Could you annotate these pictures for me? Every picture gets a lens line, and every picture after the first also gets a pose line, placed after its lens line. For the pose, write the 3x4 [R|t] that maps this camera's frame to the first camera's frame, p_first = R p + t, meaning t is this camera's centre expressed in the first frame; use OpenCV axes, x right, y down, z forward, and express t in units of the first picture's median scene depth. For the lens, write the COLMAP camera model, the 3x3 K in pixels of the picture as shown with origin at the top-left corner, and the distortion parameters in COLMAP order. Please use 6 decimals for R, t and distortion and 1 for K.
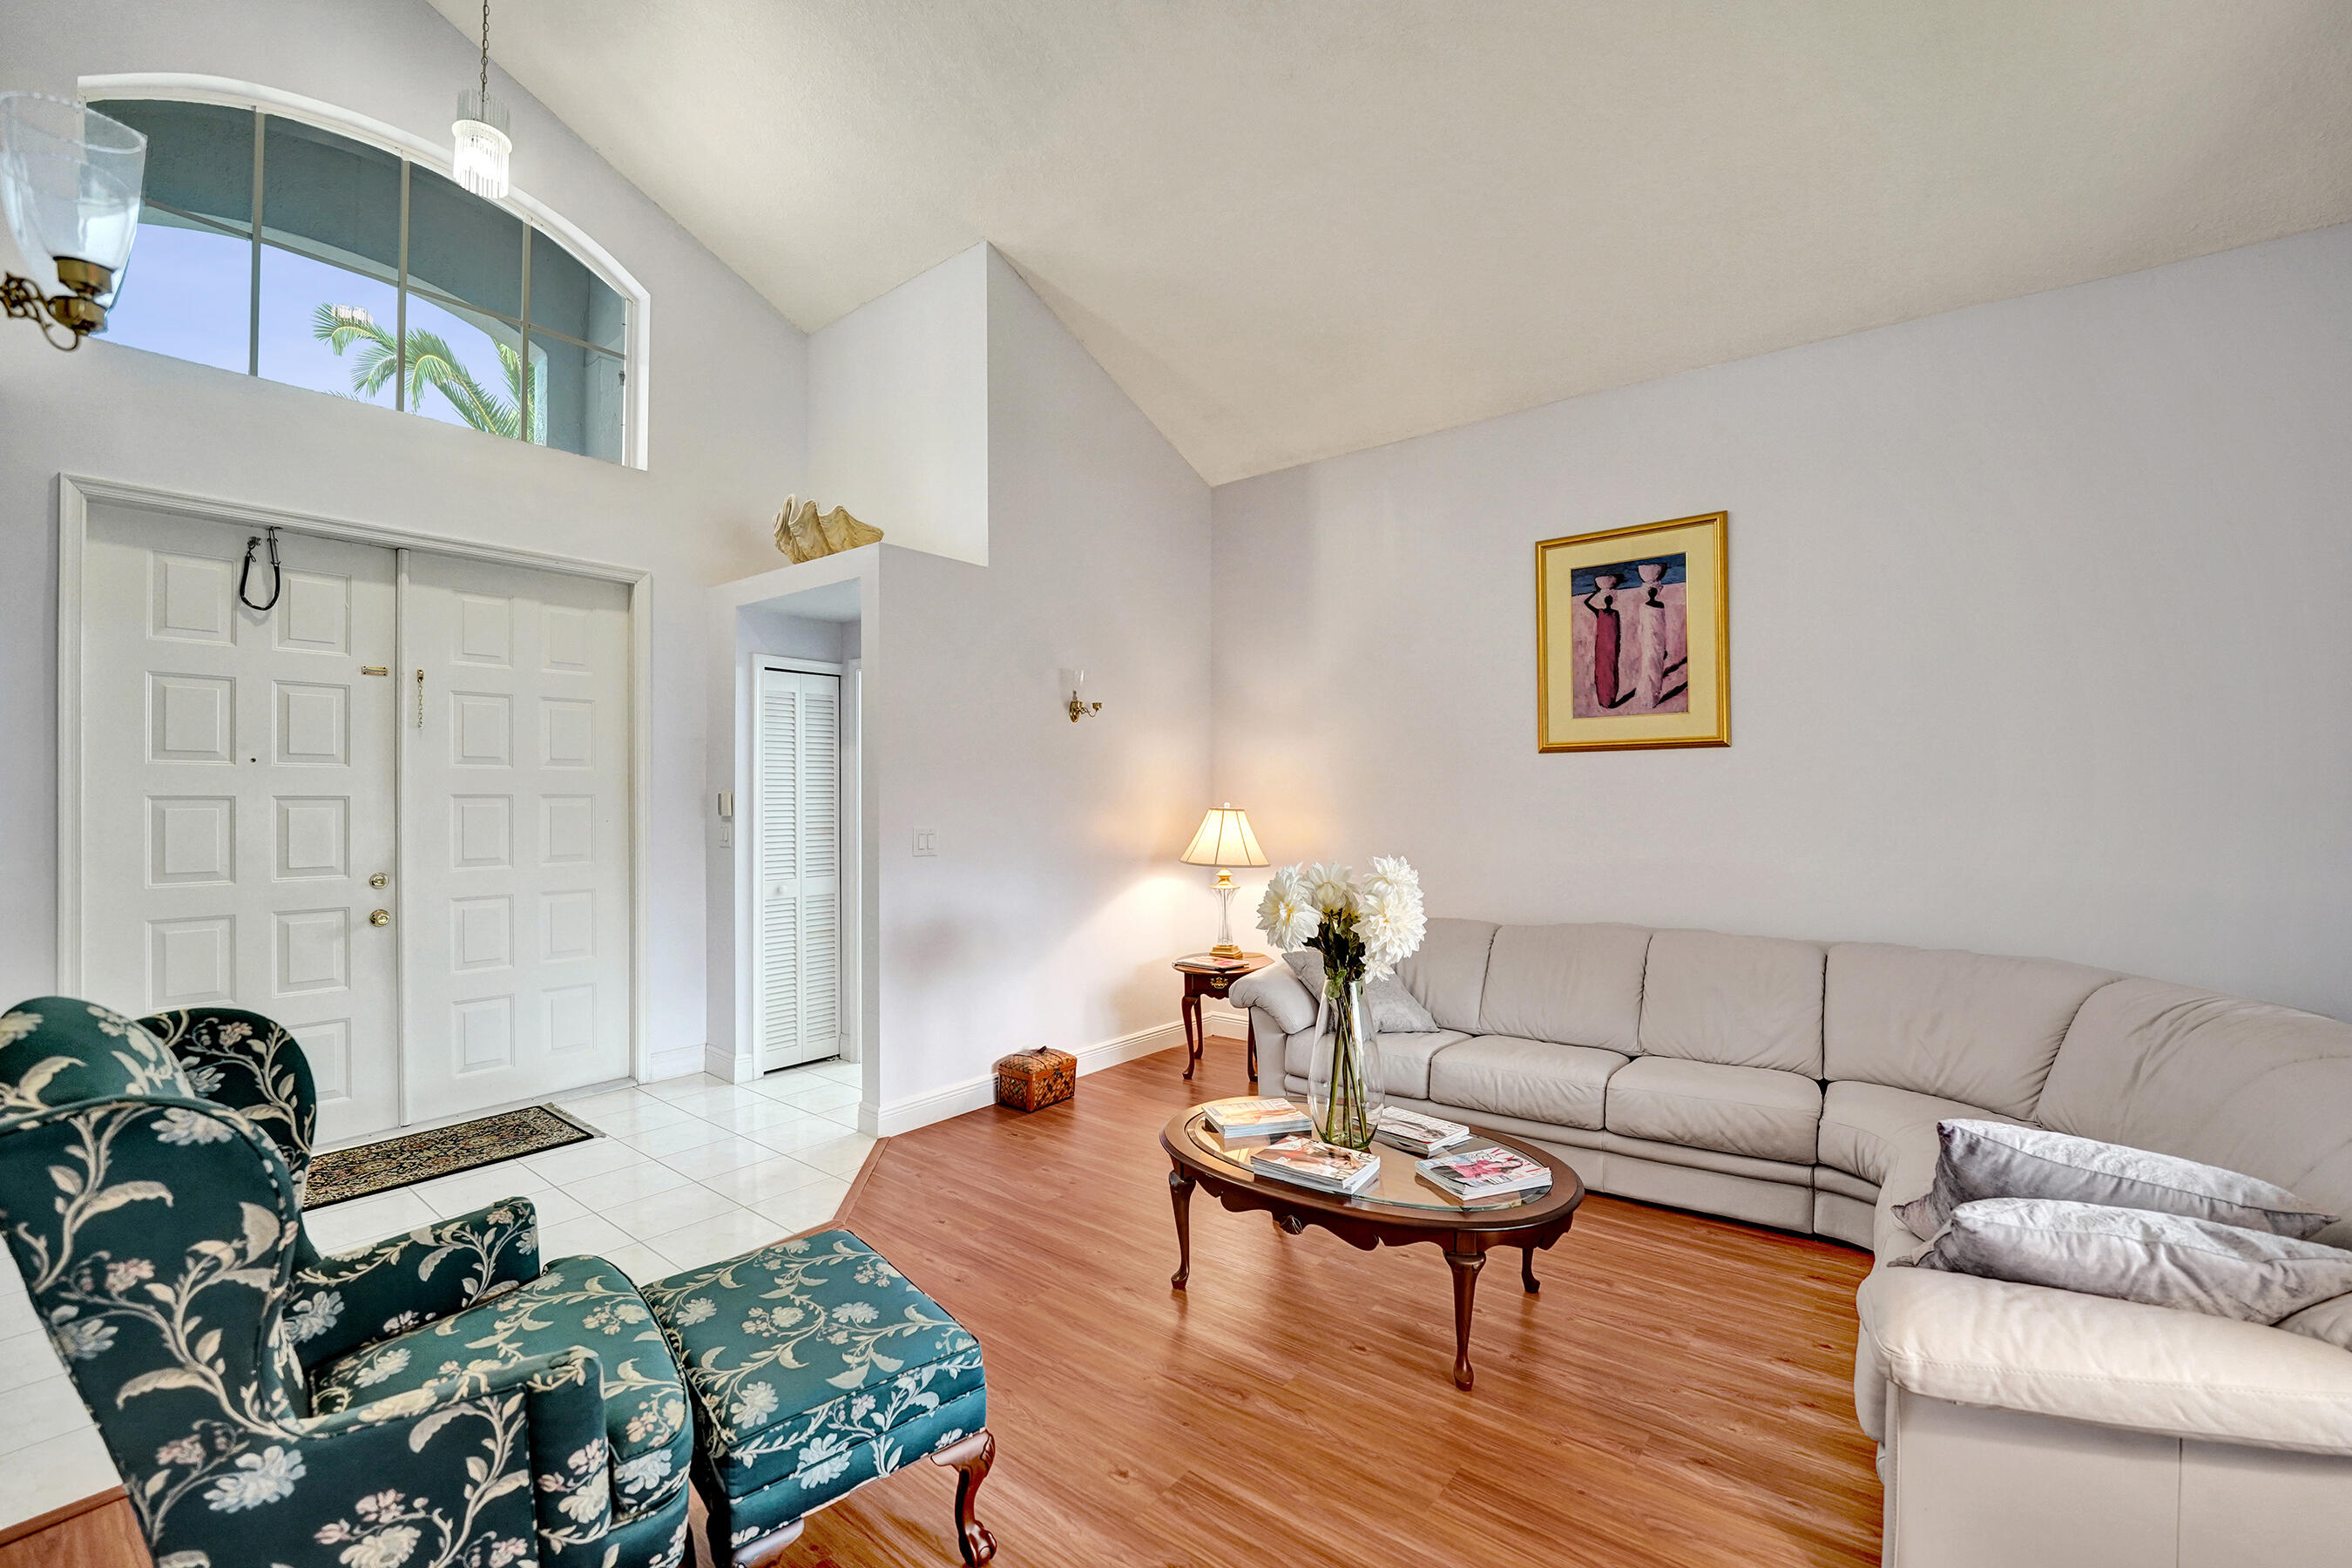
lens RADIAL K [[966.2, 0, 1170.6], [0, 966.2, 803.5], [0, 0, 1]] dist [-0.030262, 0.003981]
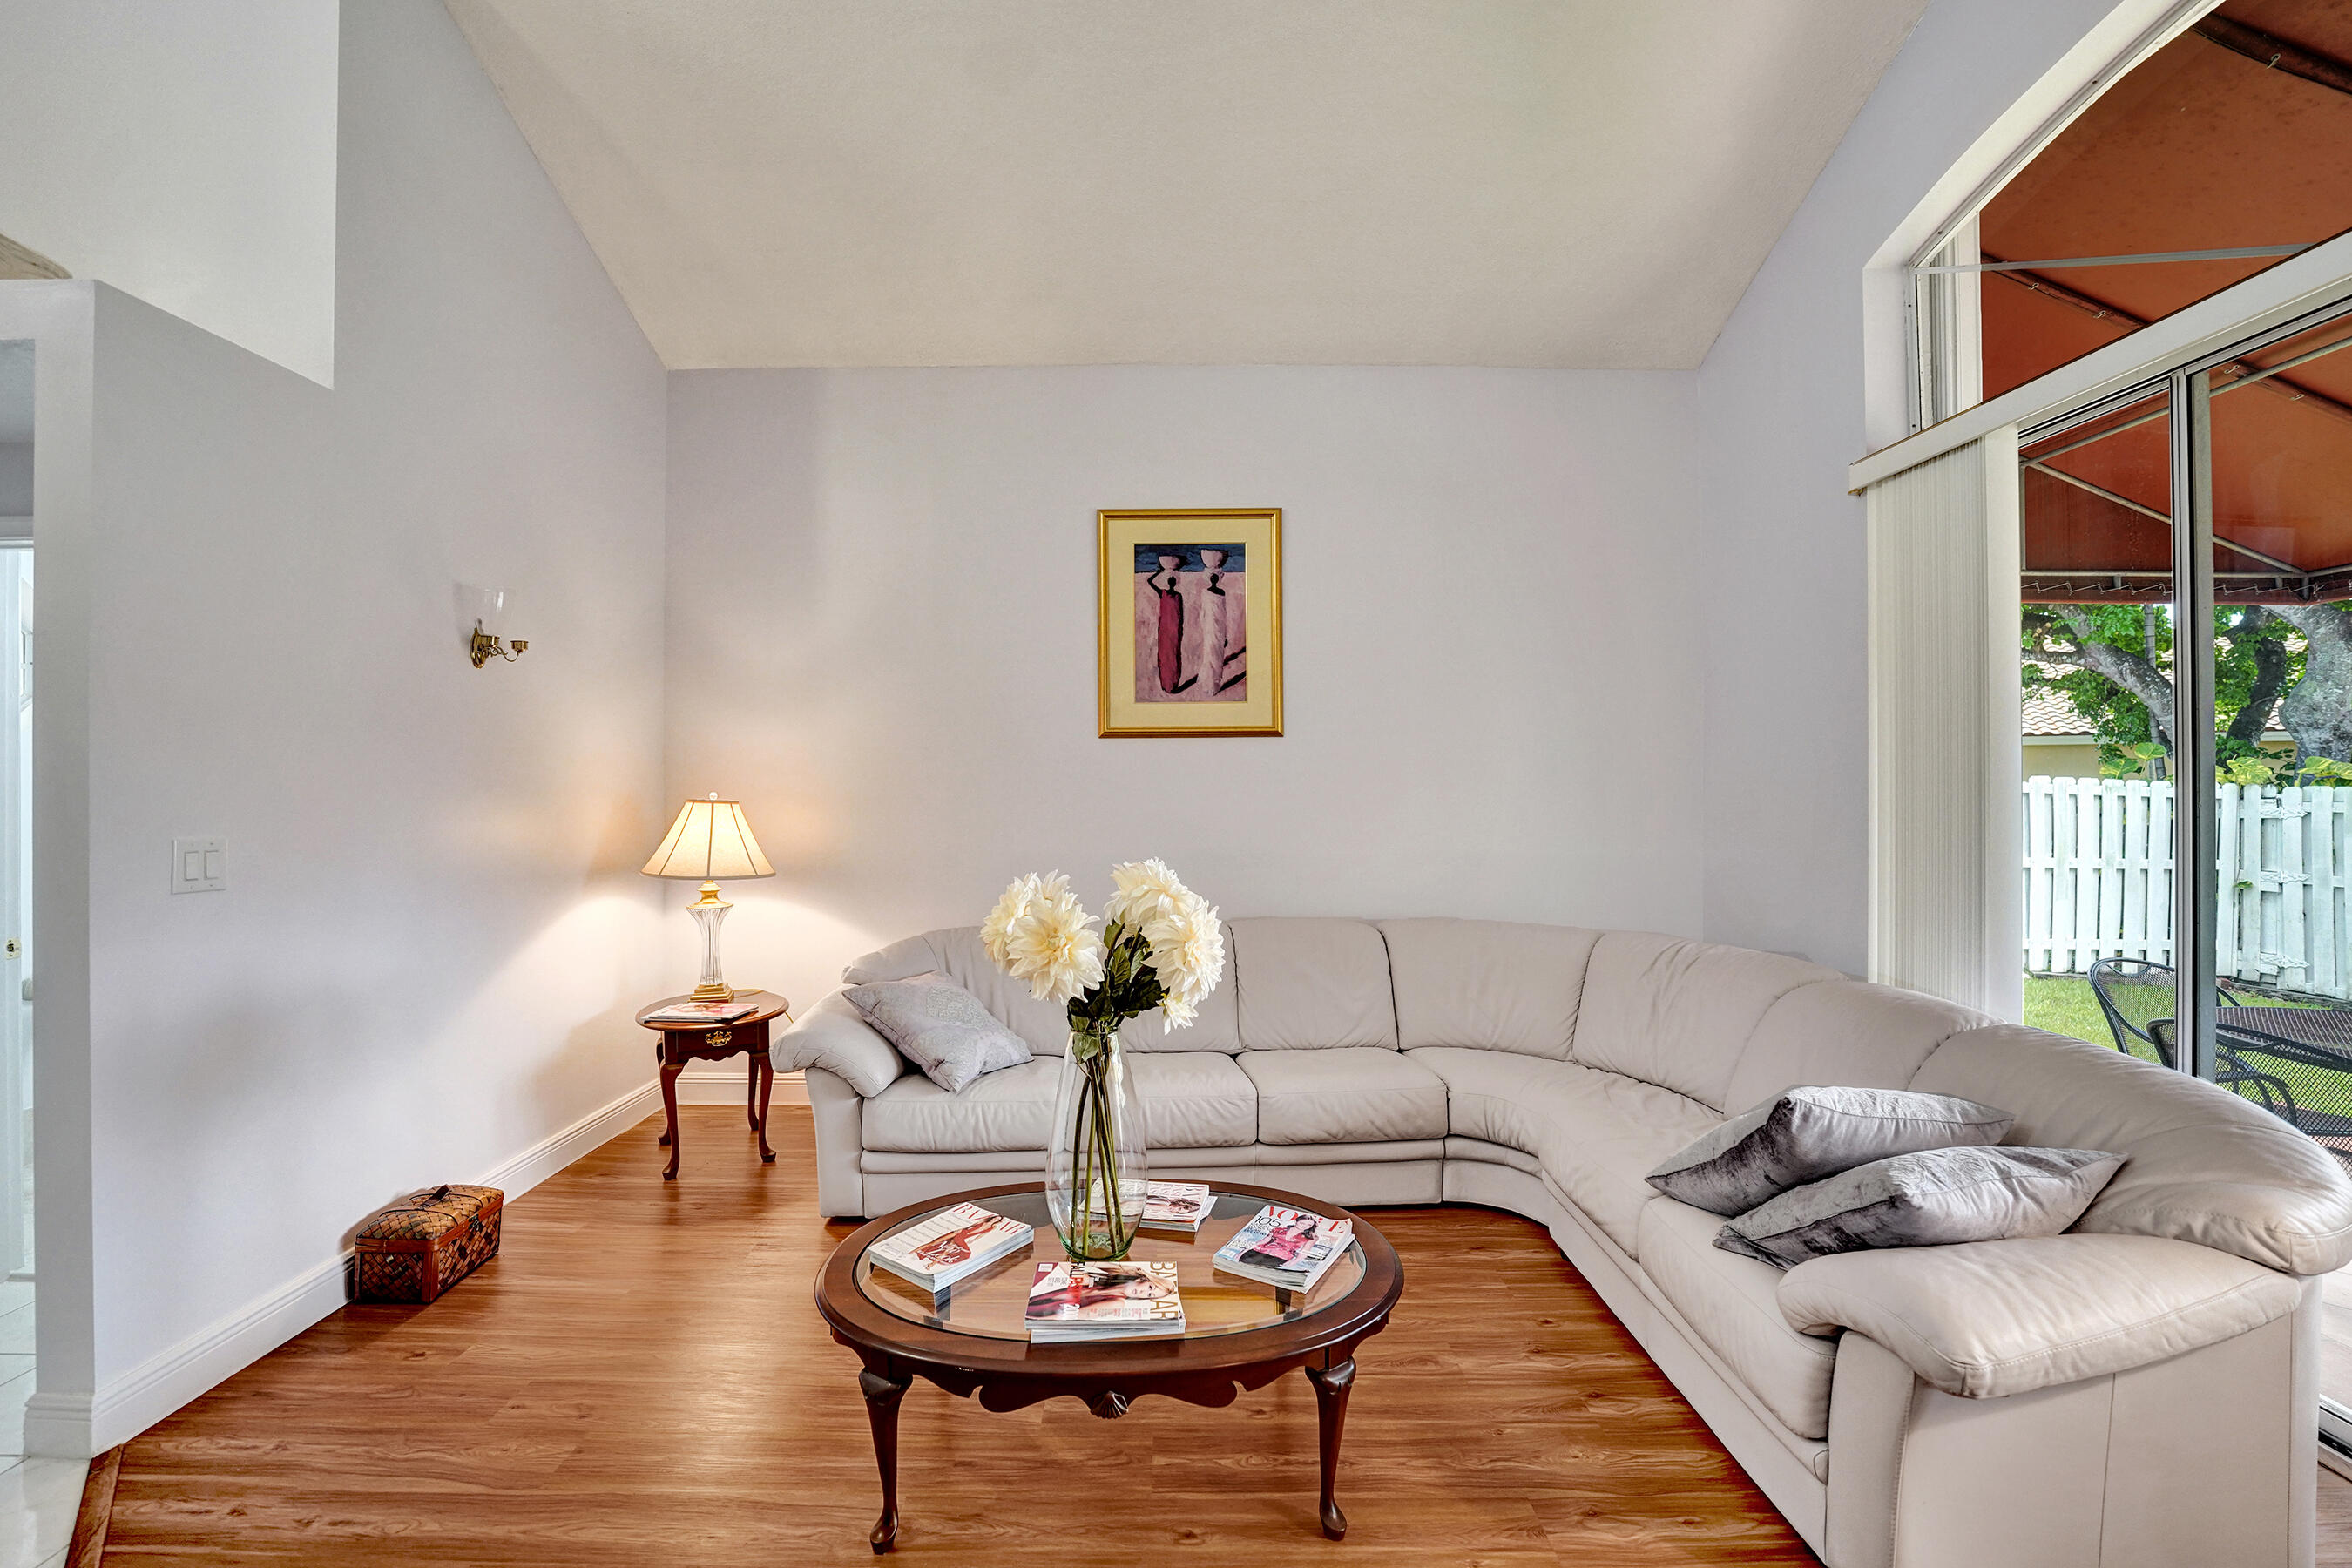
lens RADIAL K [[966.2, 0, 1161.3], [0, 966.2, 784.0], [0, 0, 1]] dist [-0.030262, 0.003981]
pose [[0.786292, 0.003104, 0.617847, -0.156260], [0.002635, 0.999961, -0.008377, 0.000050], [-0.617850, 0.008215, 0.786253, 0.253278]]
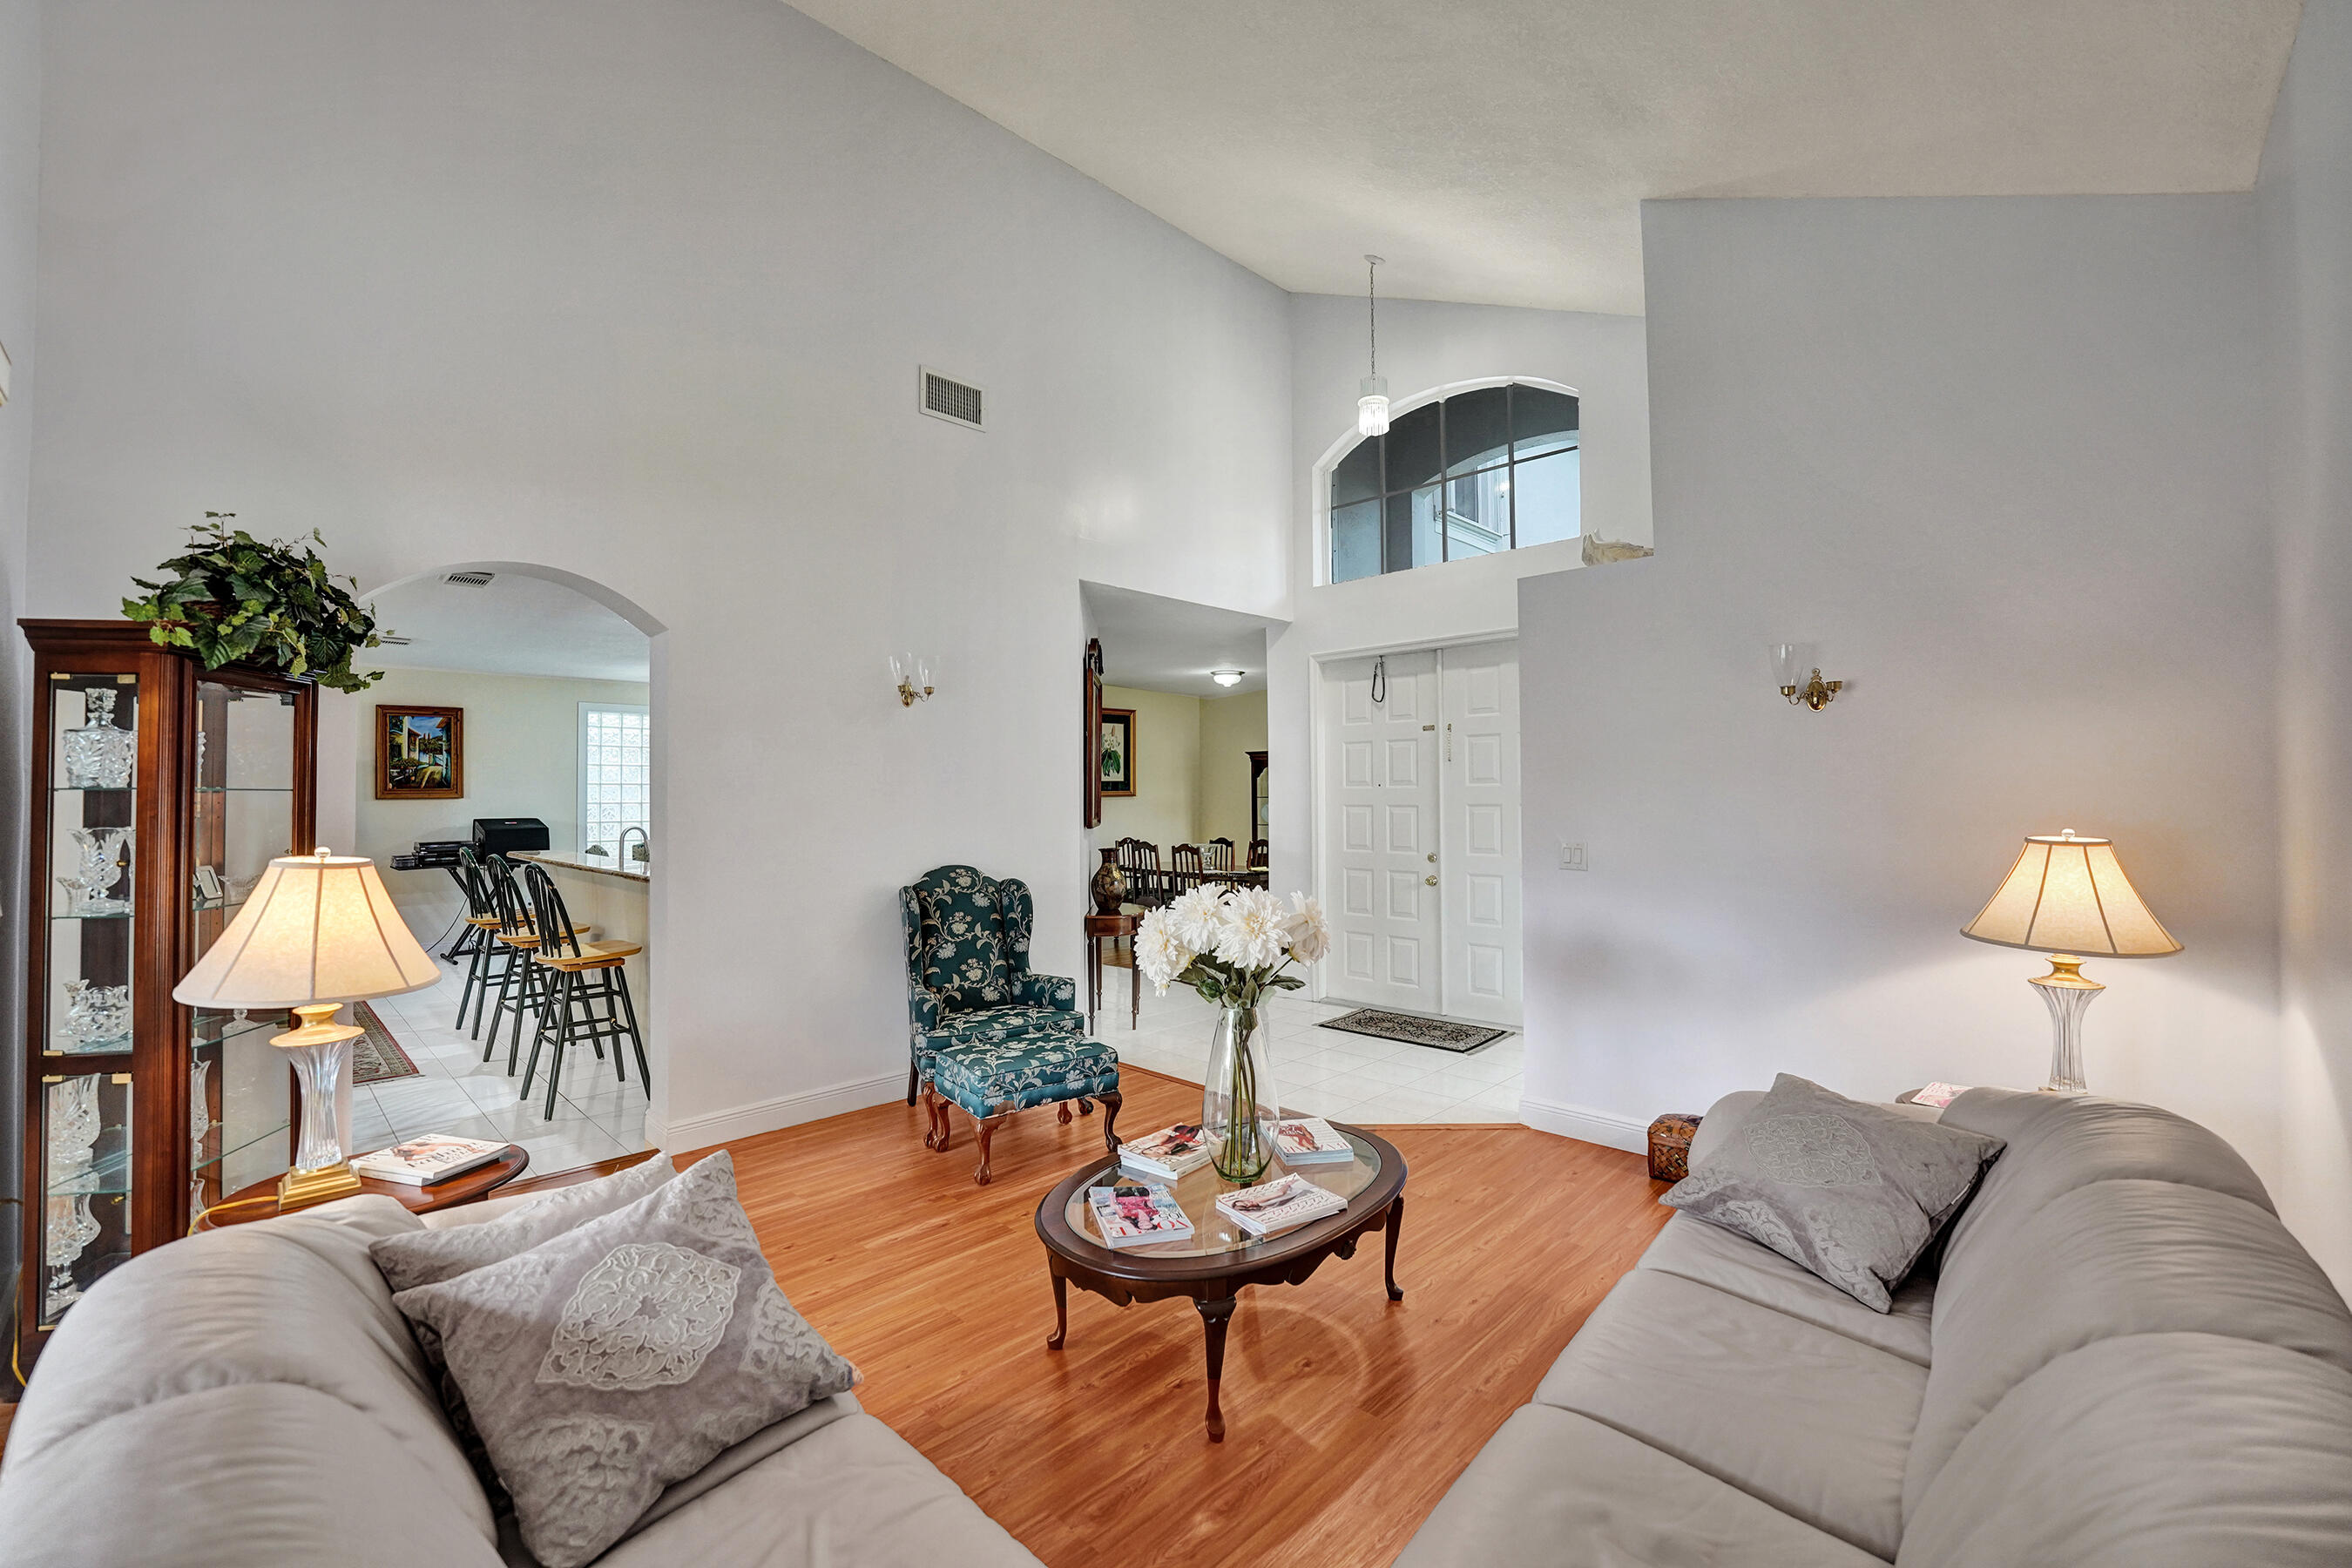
lens RADIAL K [[966.2, 0, 1174.7], [0, 966.2, 772.3], [0, 0, 1]] dist [-0.030262, 0.003981]
pose [[-0.106158, -0.021294, -0.994121, 0.781803], [0.002924, 0.999760, -0.021727, -0.026839], [0.994345, -0.005213, -0.106071, 0.684219]]
